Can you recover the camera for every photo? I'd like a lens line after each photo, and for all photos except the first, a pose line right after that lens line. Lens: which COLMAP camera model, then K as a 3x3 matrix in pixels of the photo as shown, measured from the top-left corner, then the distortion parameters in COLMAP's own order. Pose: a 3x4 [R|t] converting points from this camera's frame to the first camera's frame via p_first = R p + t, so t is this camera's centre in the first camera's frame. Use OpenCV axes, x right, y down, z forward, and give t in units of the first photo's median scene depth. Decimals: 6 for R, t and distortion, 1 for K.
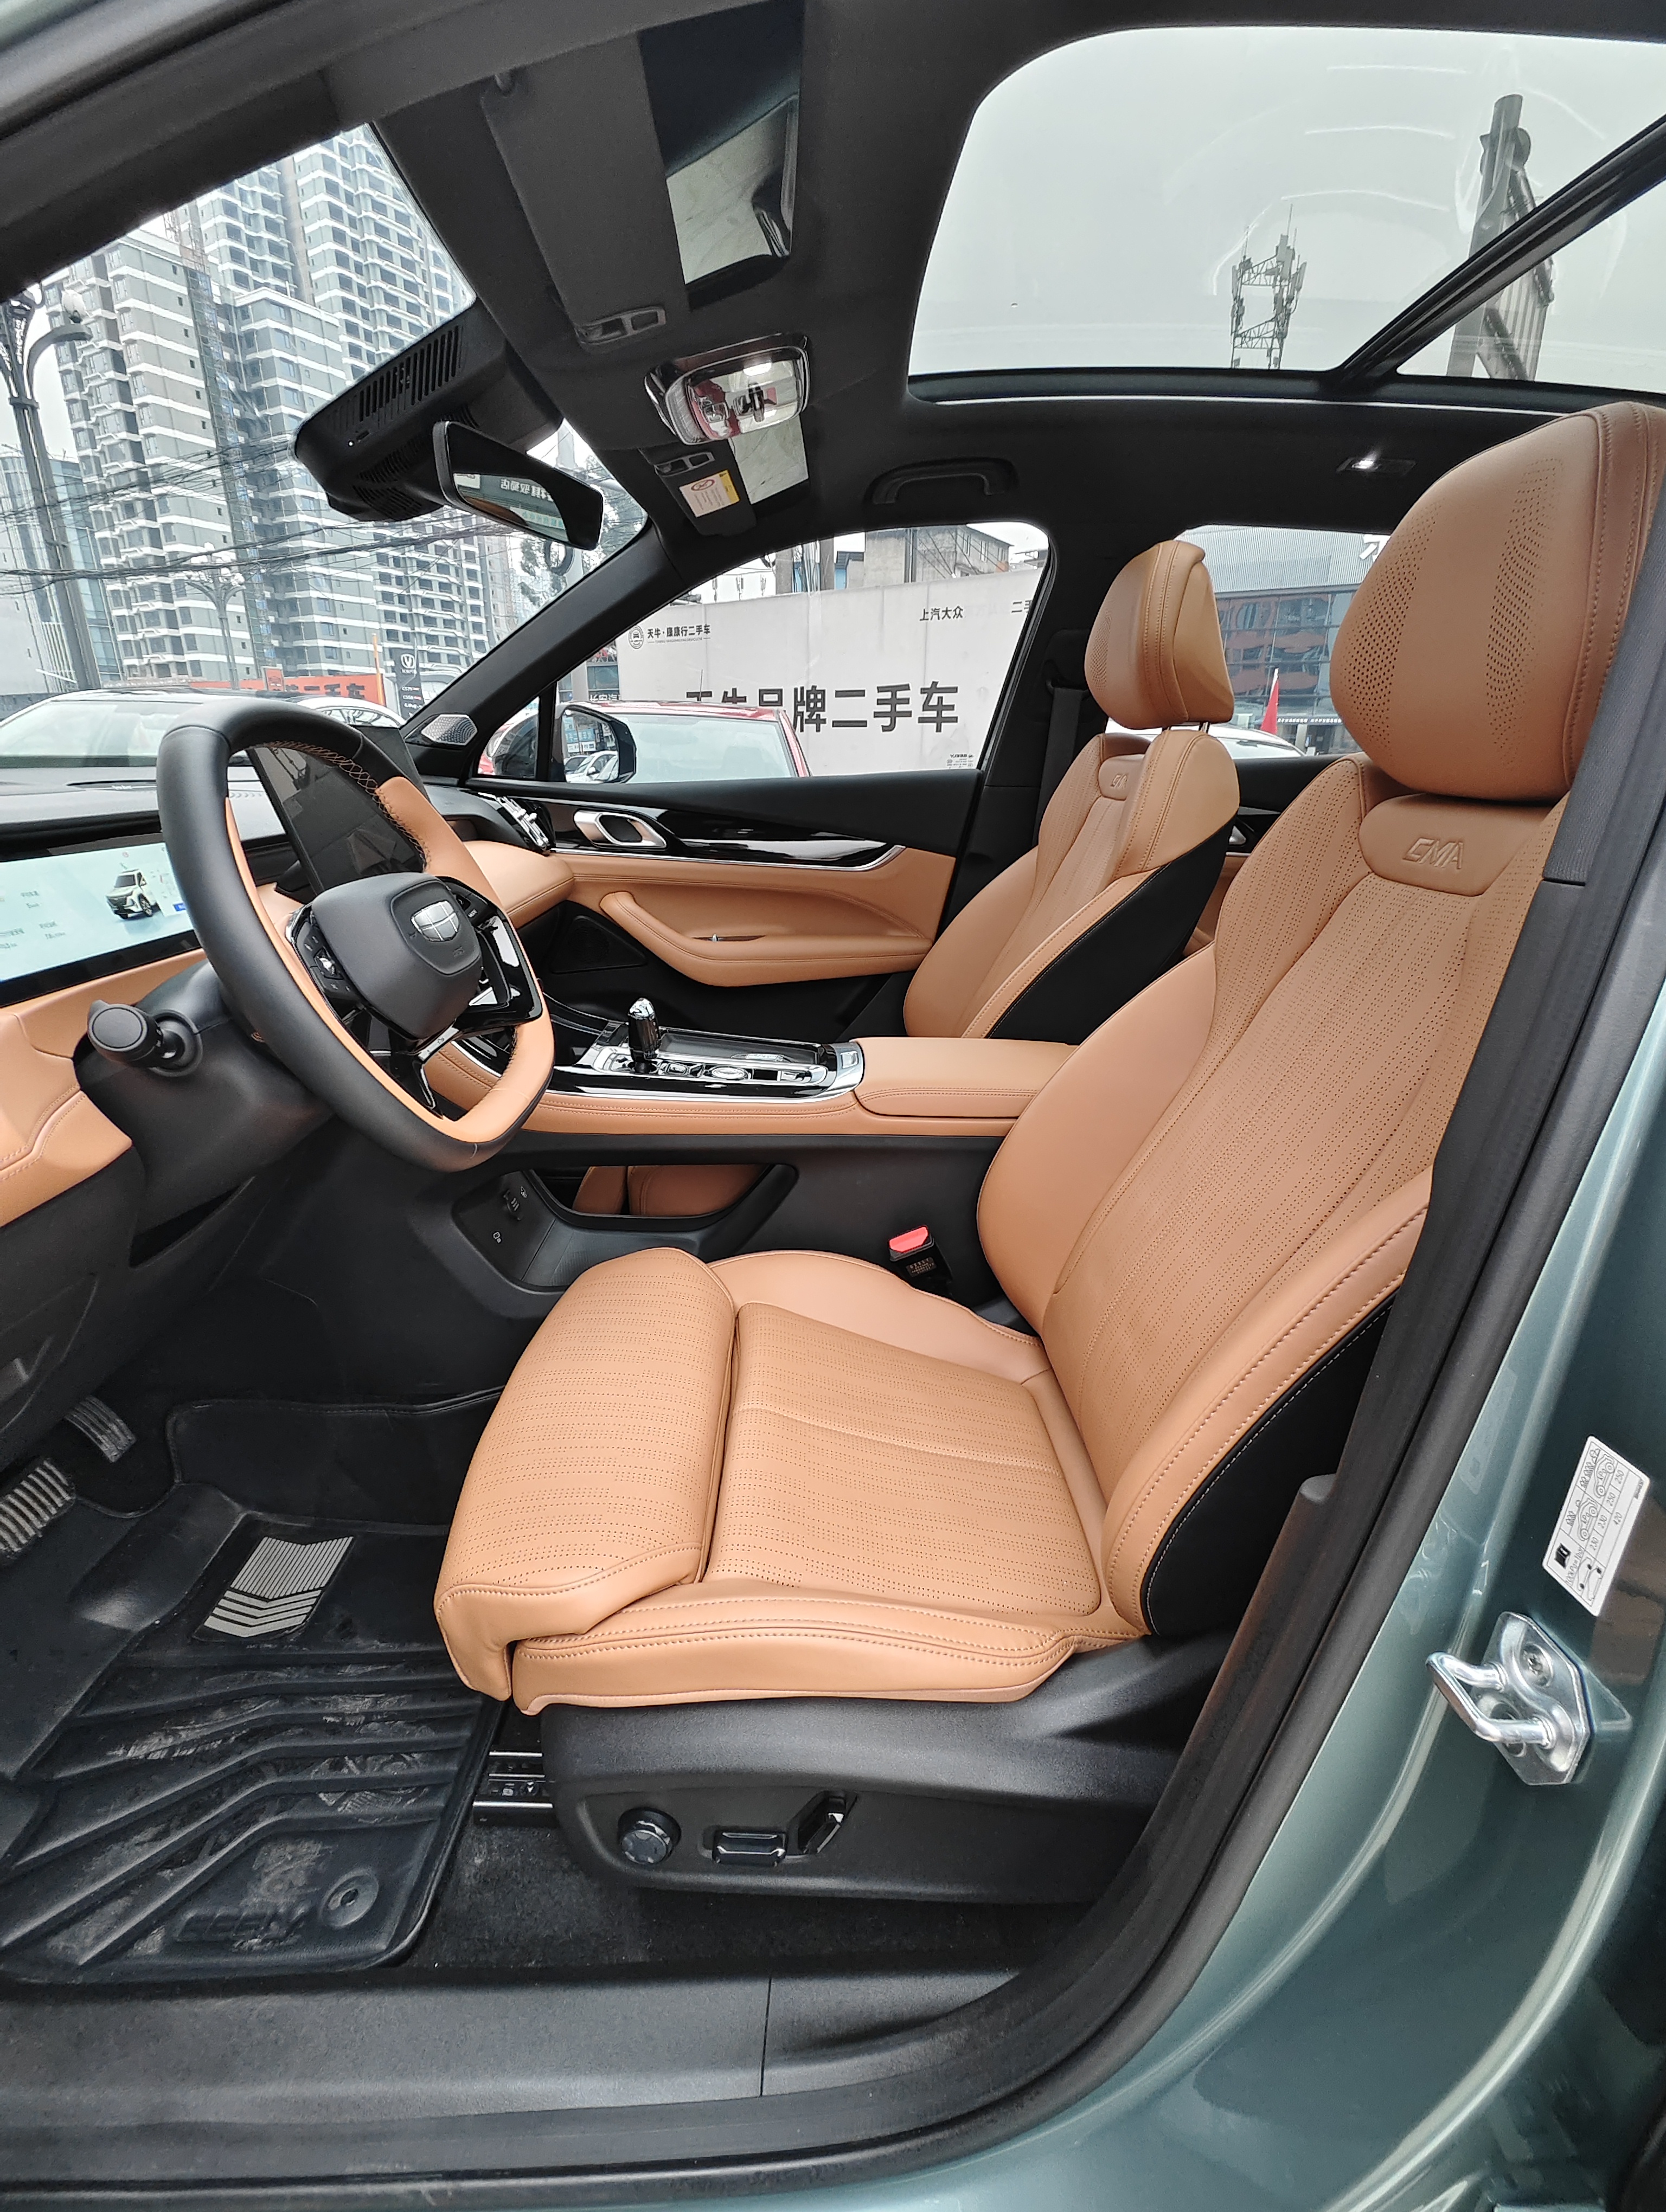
lens RADIAL K [[985.4, 0, 849.1], [0, 985.4, 1099.8], [0, 0, 1]] dist [-0.004855, 0.000023]
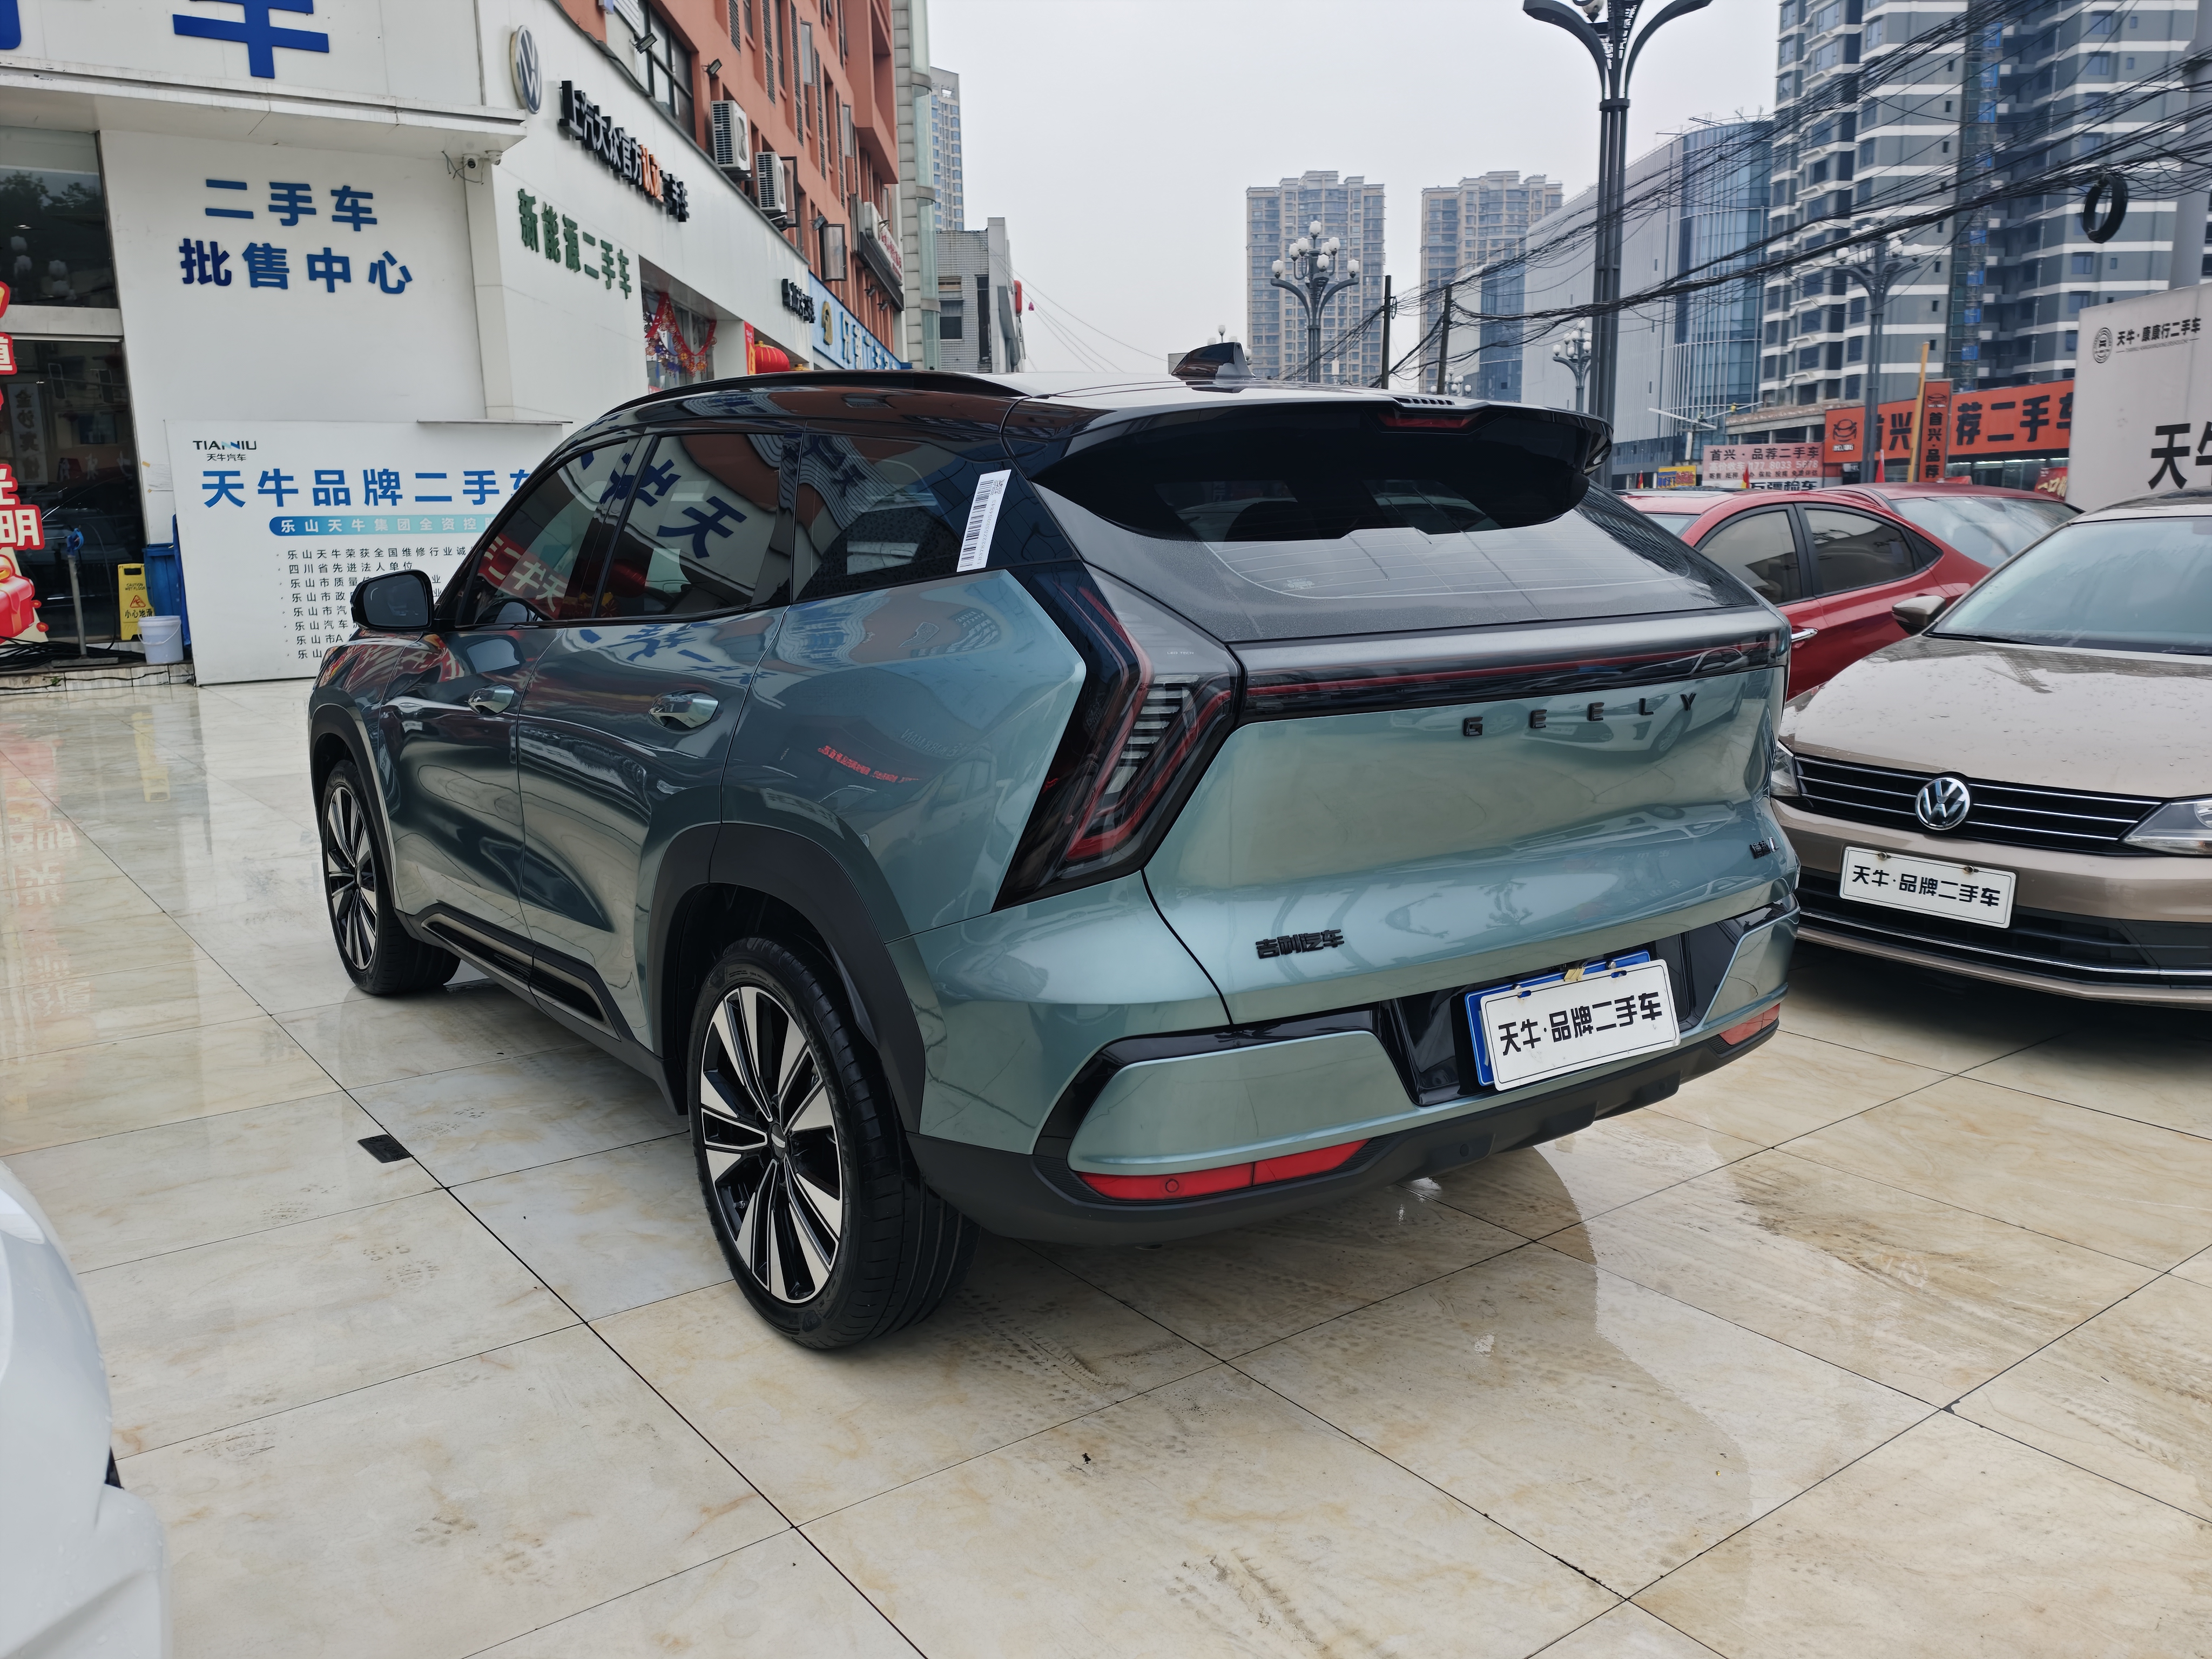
lens RADIAL K [[1758.3, 0, 1099.9], [0, 1758.3, 820.1], [0, 0, 1]] dist [0.067157, -0.075699]
pose [[0.565023, 0.116212, -0.816850, 2.513943], [-0.247303, 0.968366, -0.033294, 0.090511], [0.787141, 0.220821, 0.575888, -0.524965]]
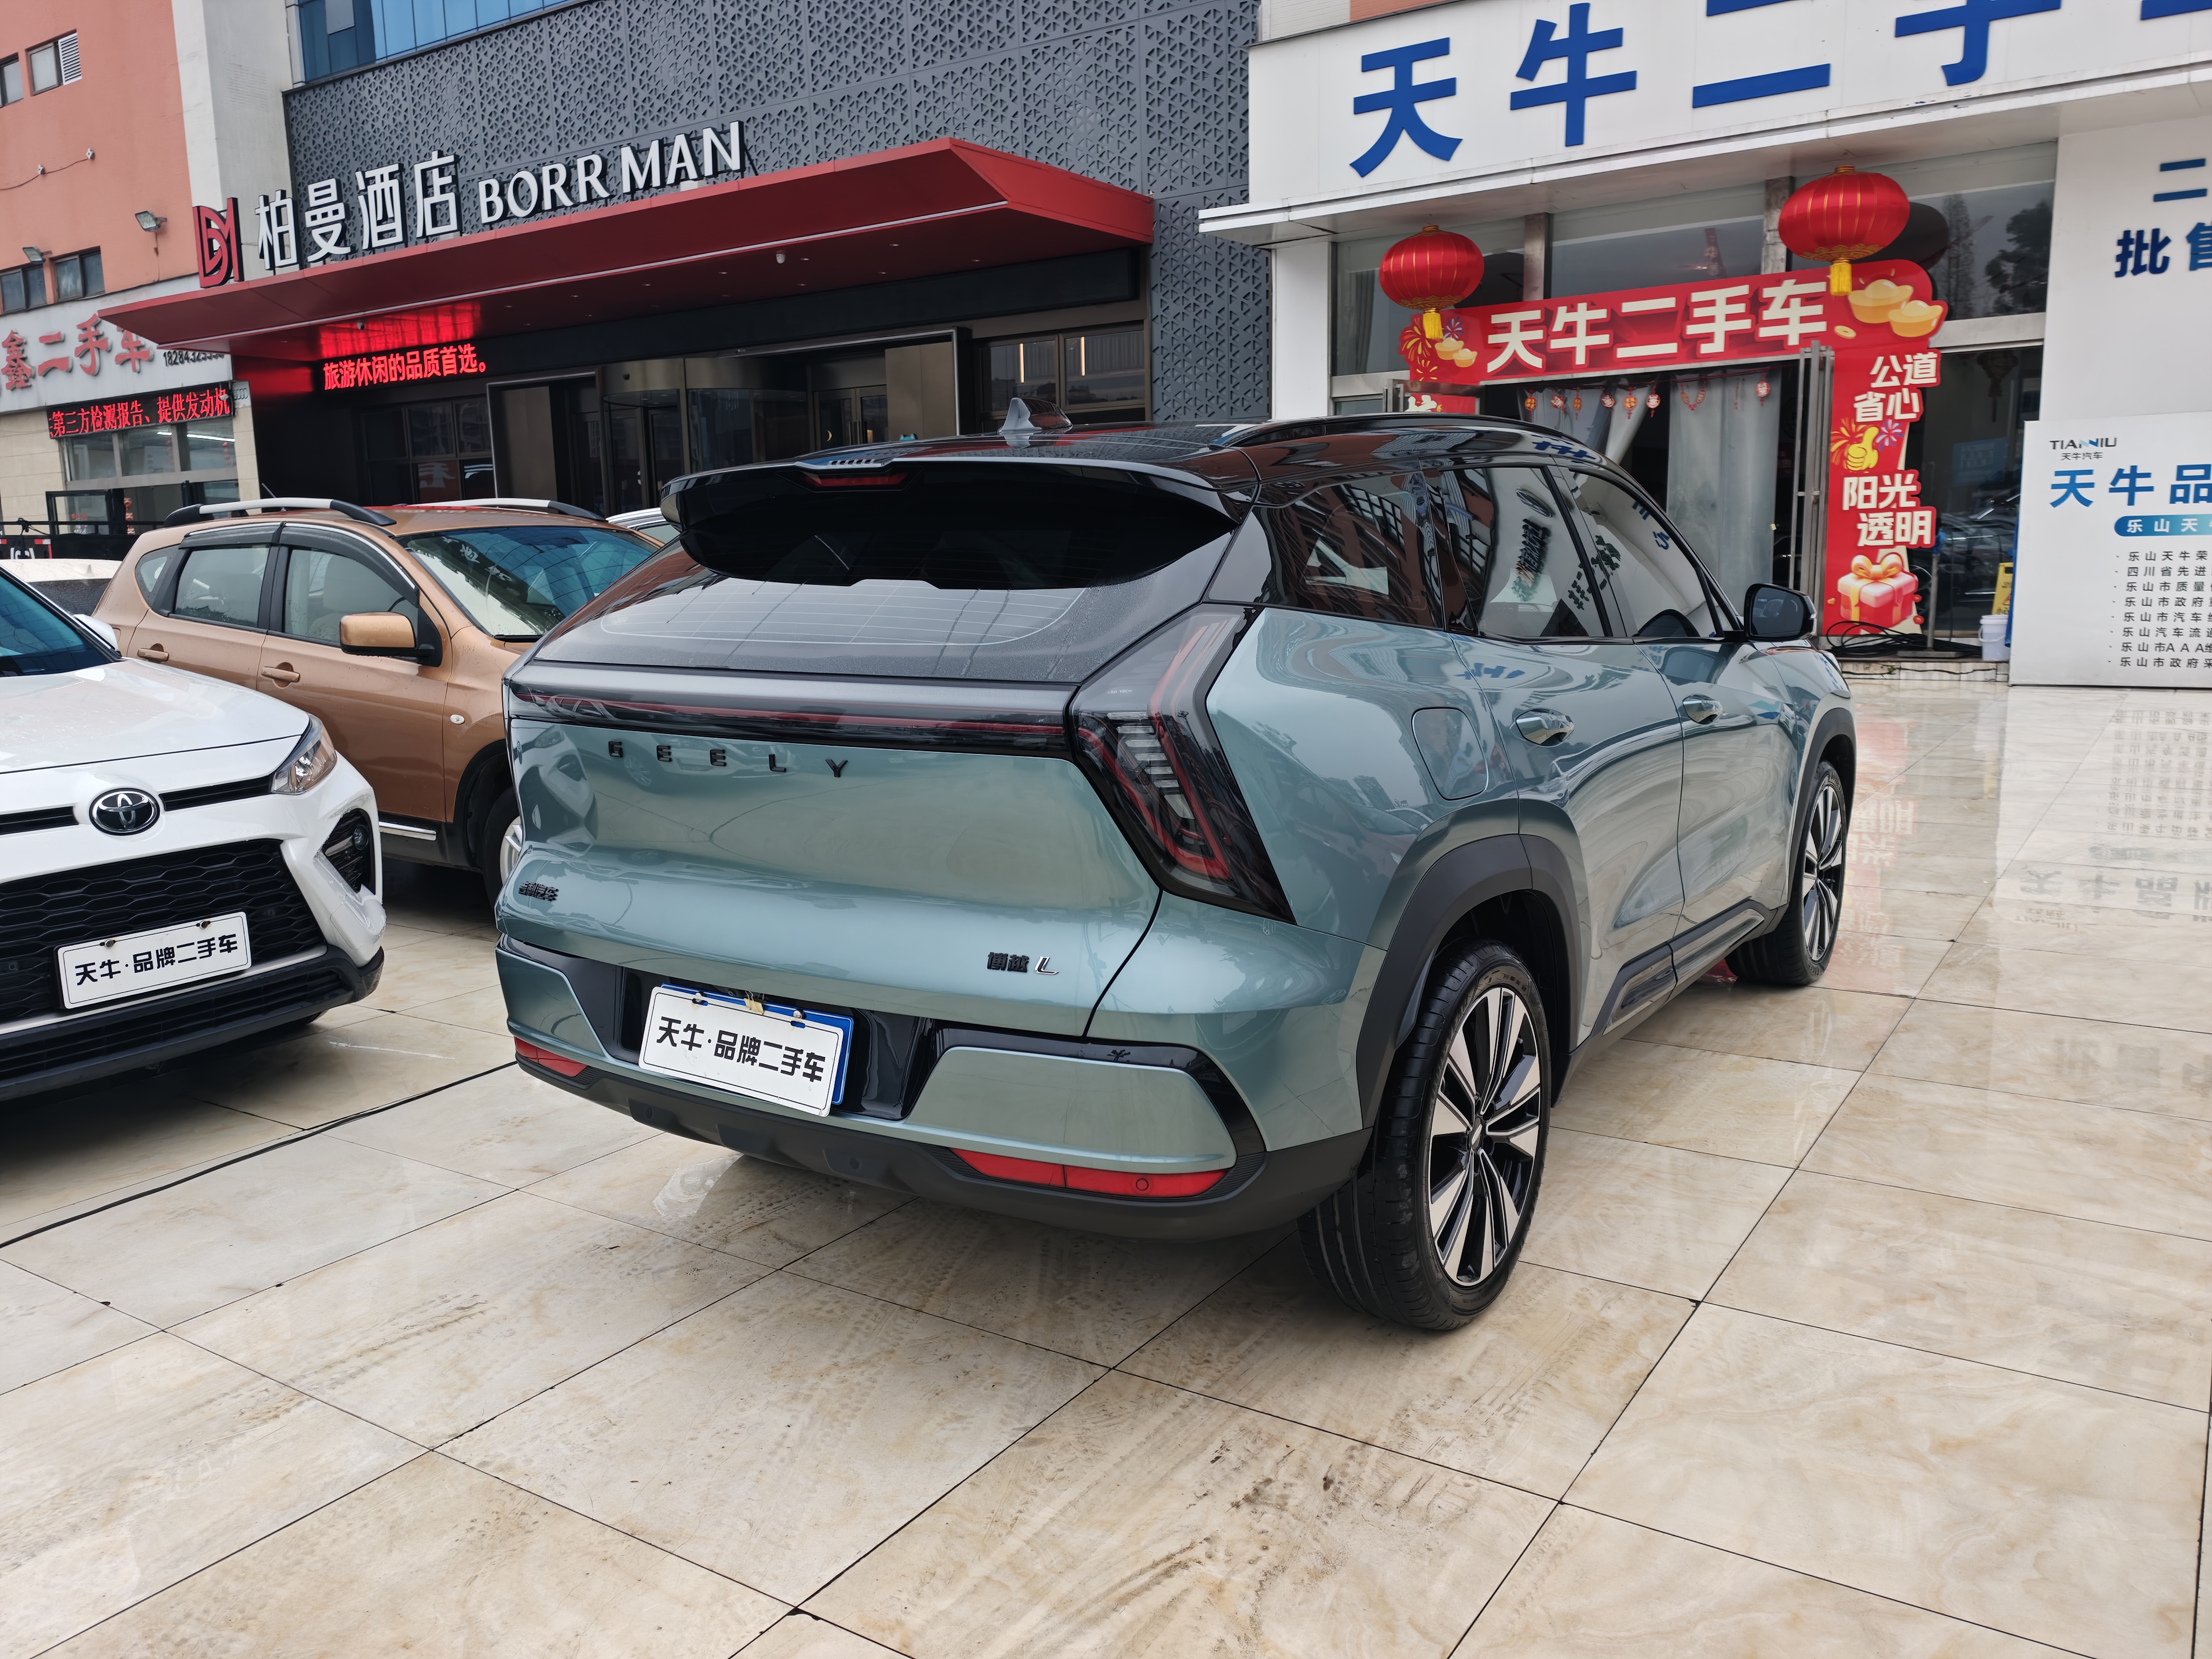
lens RADIAL K [[1758.3, 0, 1076.8], [0, 1758.3, 821.4], [0, 0, 1]] dist [0.067157, -0.075699]
pose [[-0.602006, 0.119188, -0.789546, 2.595043], [-0.255067, 0.908287, 0.331594, -0.780220], [0.756657, 0.401009, -0.516394, 1.935626]]
